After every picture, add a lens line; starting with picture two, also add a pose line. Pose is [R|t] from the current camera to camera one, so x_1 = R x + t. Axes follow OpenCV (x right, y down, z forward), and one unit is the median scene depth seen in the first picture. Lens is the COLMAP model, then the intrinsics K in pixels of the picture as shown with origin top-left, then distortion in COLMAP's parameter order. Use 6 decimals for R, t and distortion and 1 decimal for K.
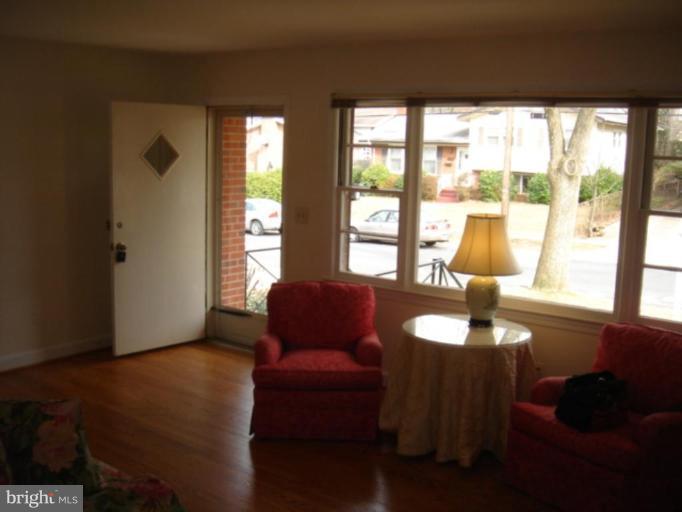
lens RADIAL K [[759.1, 0, 341.0], [0, 759.1, 256.0], [0, 0, 1]] dist [-0.162425, 0.073048]
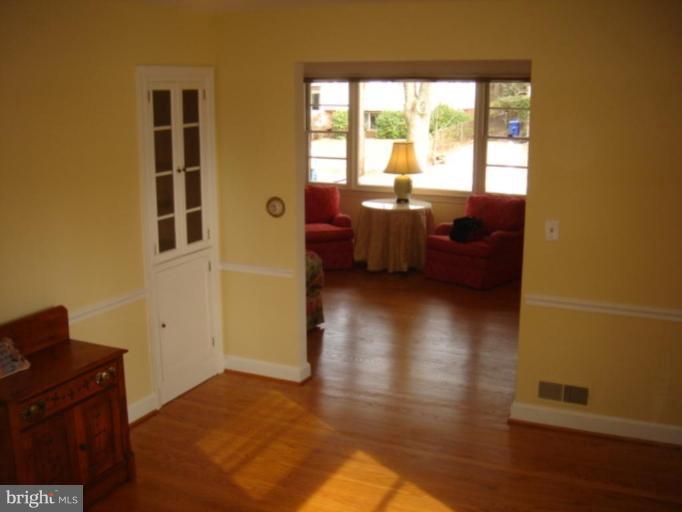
lens RADIAL K [[759.1, 0, 341.0], [0, 759.1, 256.0], [0, 0, 1]] dist [-0.162425, 0.073048]
pose [[0.976539, -0.073108, 0.202549, -0.280608], [0.057288, 0.994910, 0.082904, 0.048482], [-0.207579, -0.069355, 0.975757, -0.635654]]
